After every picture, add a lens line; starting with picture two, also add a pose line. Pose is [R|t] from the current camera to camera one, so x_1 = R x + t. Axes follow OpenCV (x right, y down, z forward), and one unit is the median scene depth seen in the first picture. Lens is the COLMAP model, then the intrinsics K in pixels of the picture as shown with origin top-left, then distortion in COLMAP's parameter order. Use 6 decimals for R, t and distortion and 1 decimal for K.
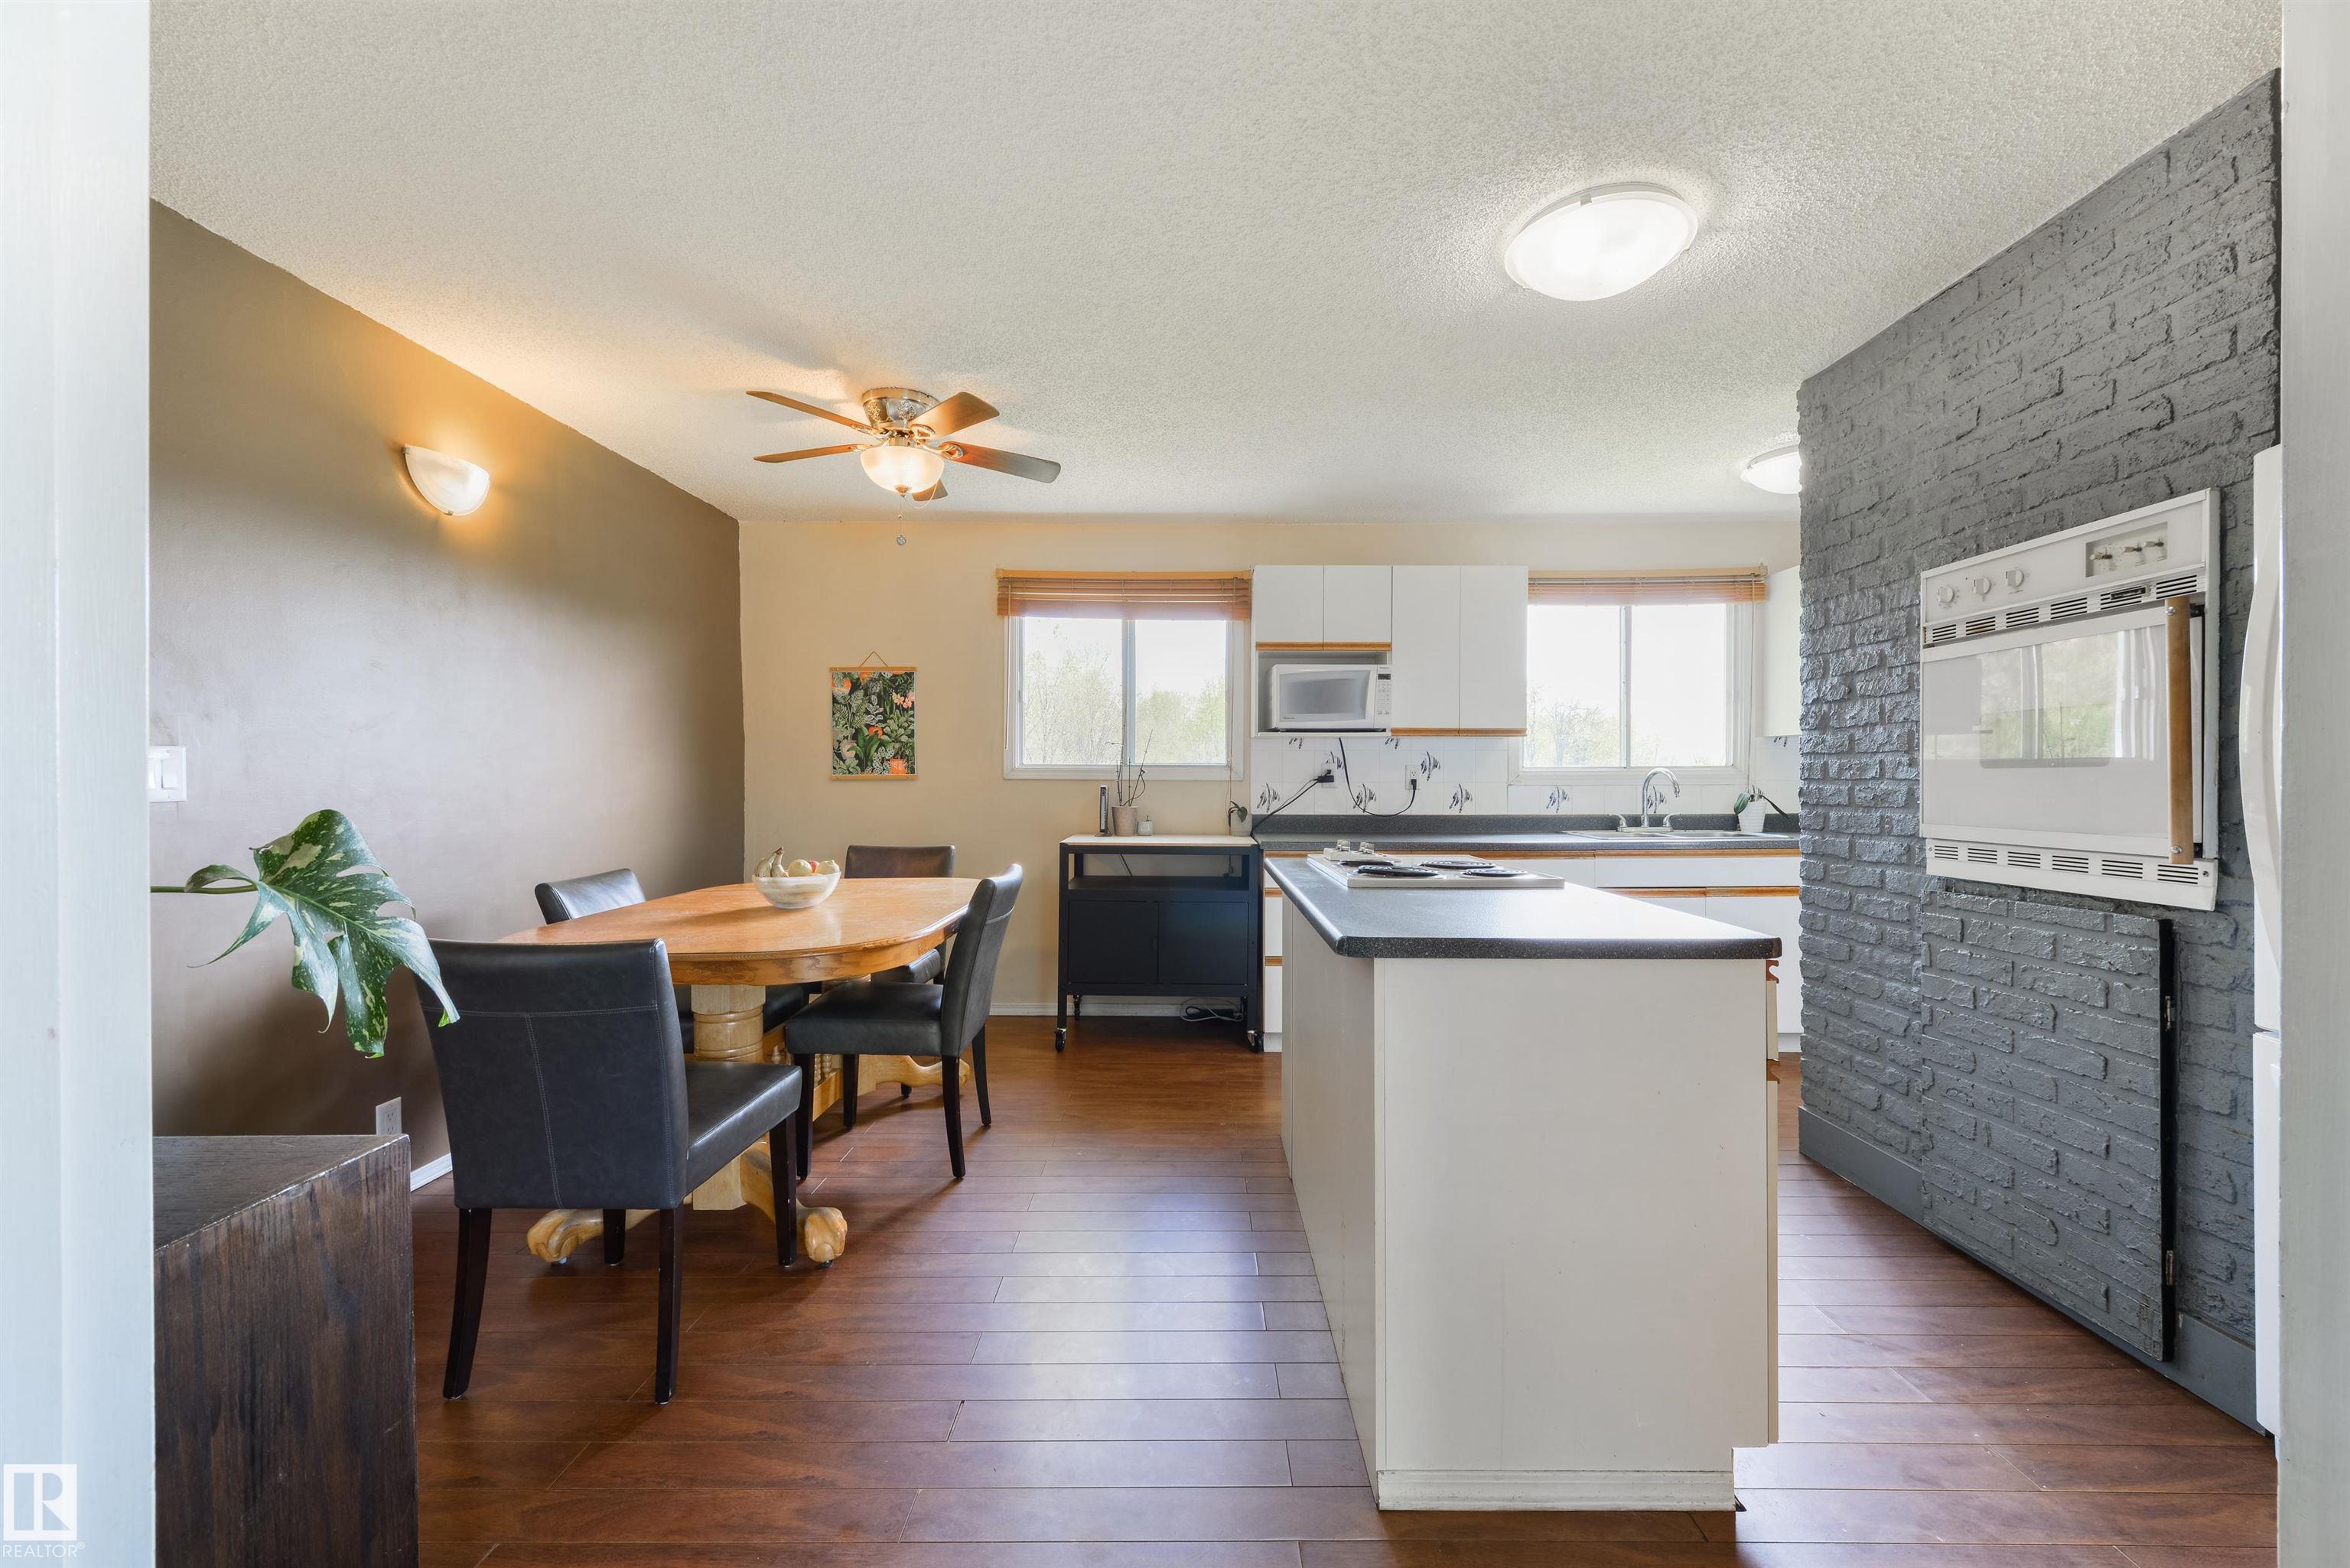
lens RADIAL K [[936.4, 0, 1183.4], [0, 936.4, 778.0], [0, 0, 1]] dist [-0.000415, -0.000297]
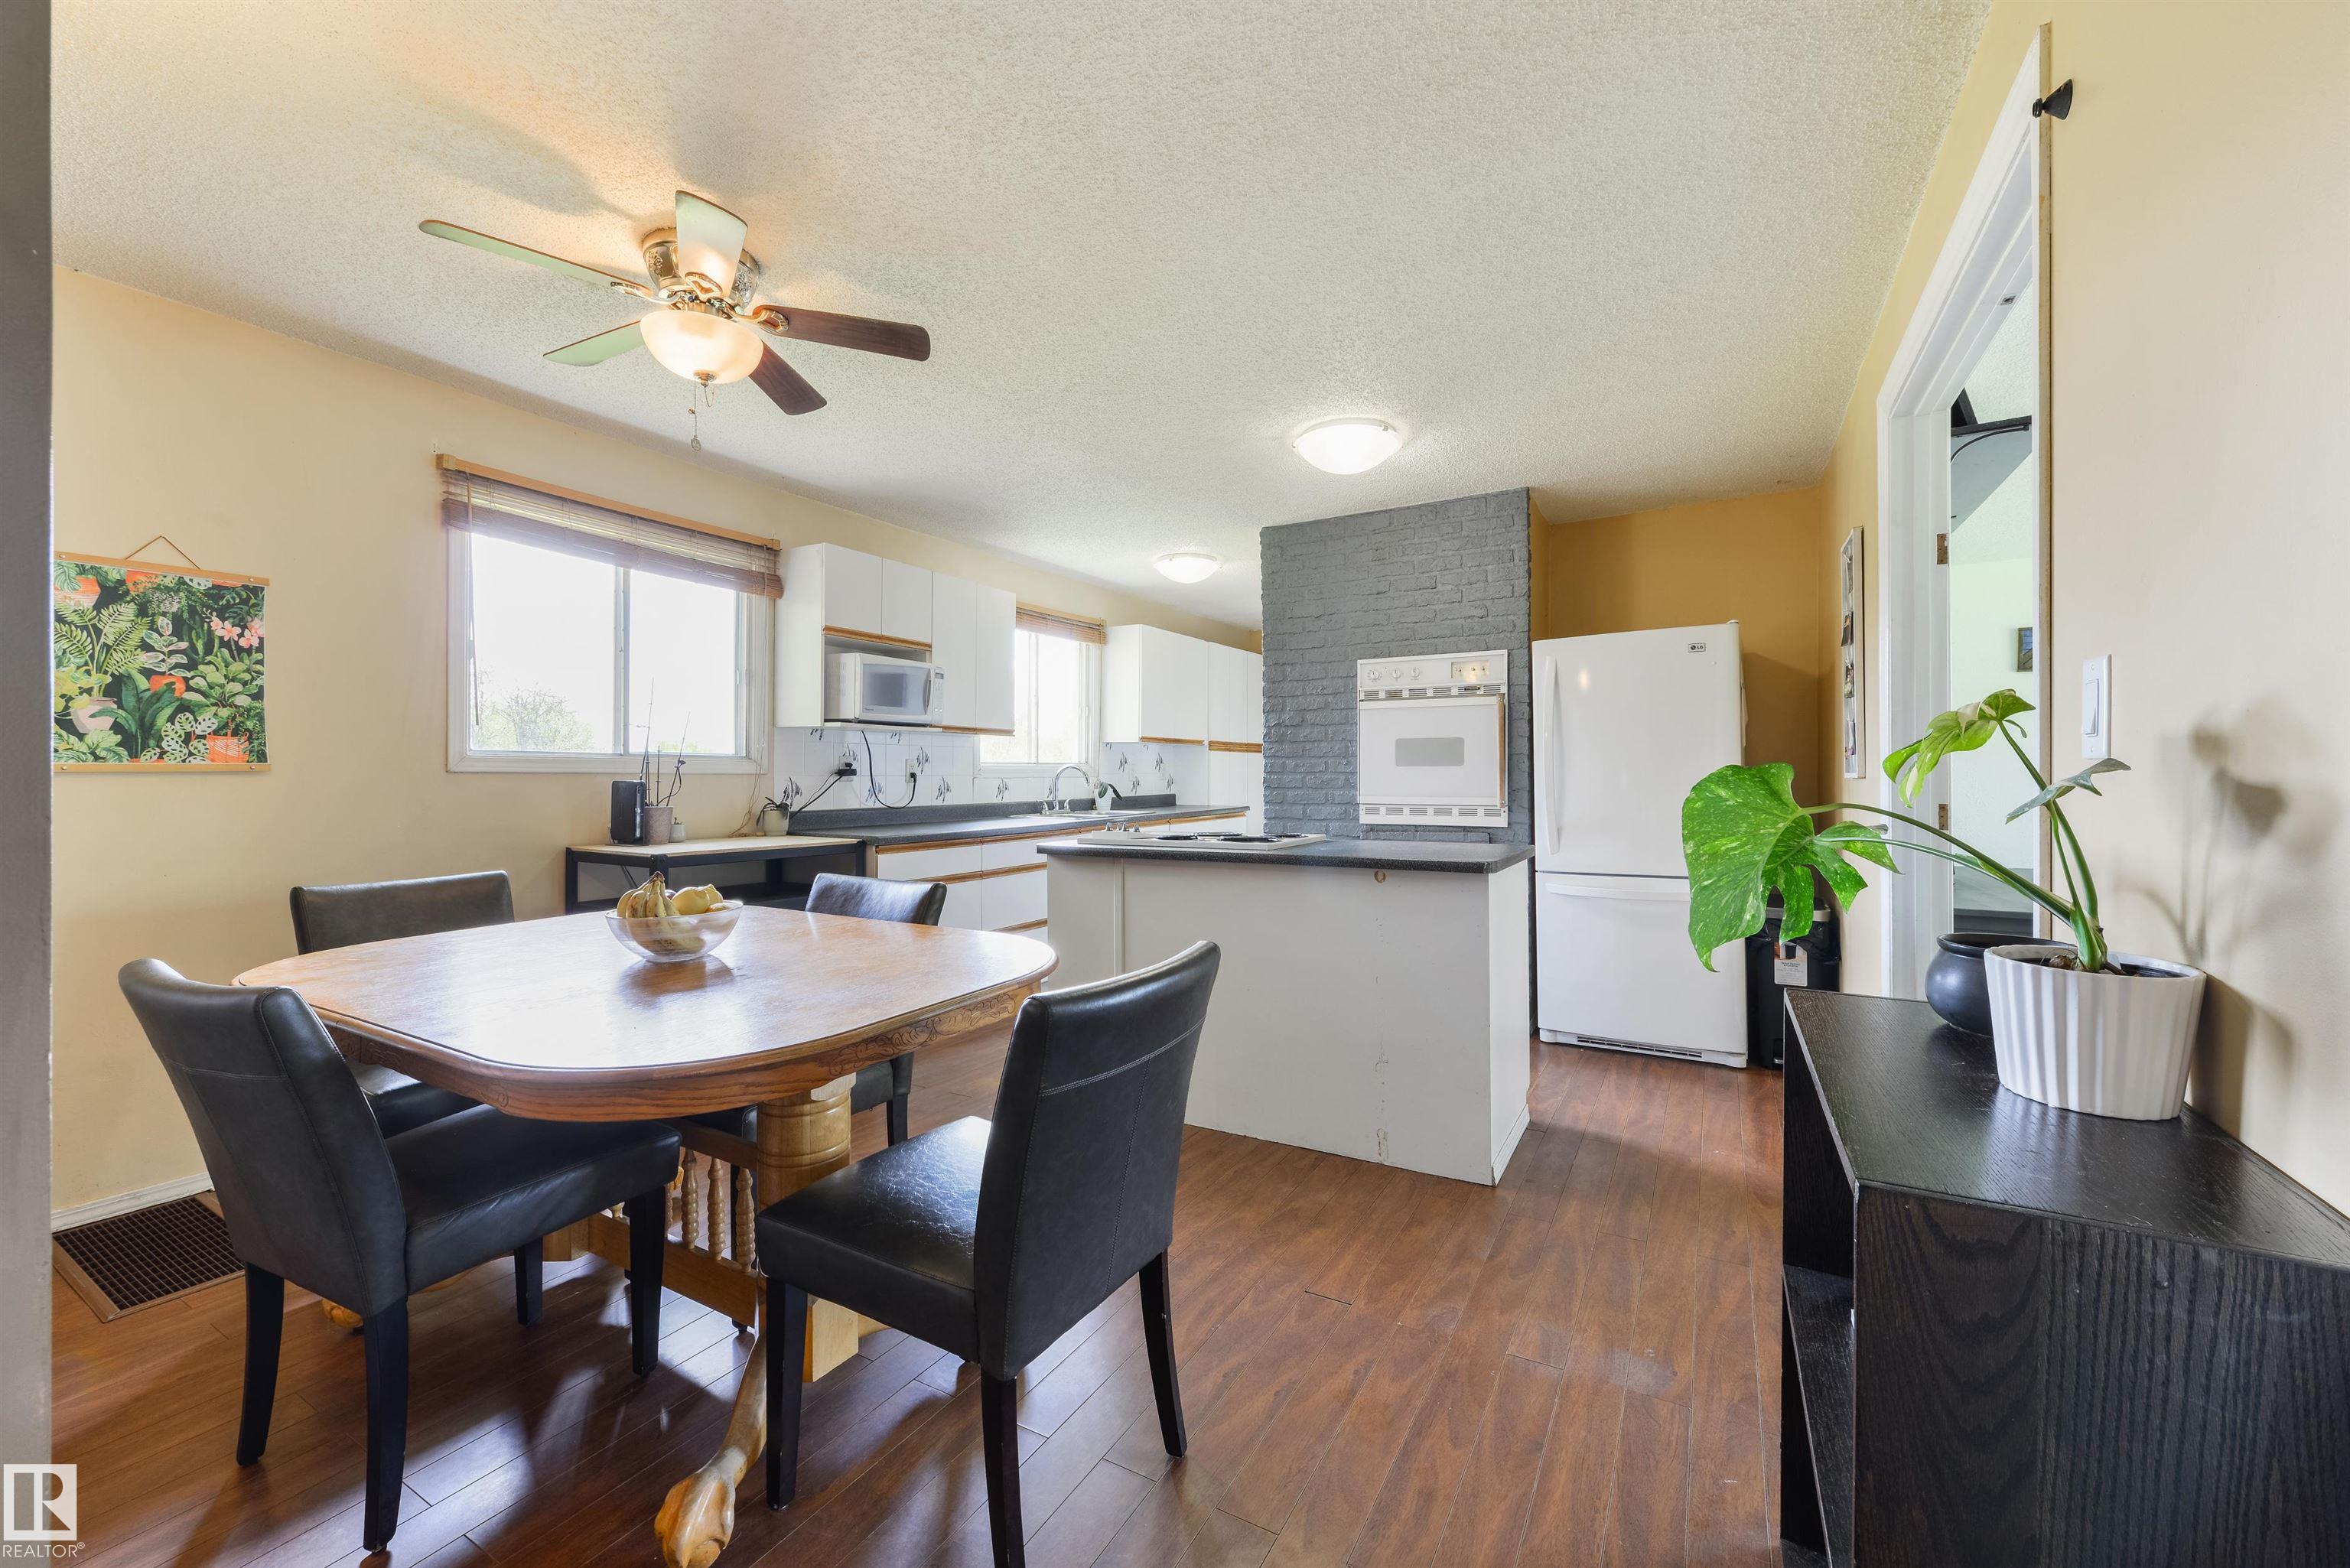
lens RADIAL K [[936.4, 0, 1180.9], [0, 936.4, 779.5], [0, 0, 1]] dist [-0.000415, -0.000297]
pose [[0.476722, -0.005014, 0.879040, -0.542797], [-0.000048, 0.999984, 0.005730, 0.002967], [-0.879054, -0.002773, 0.476714, 0.228820]]
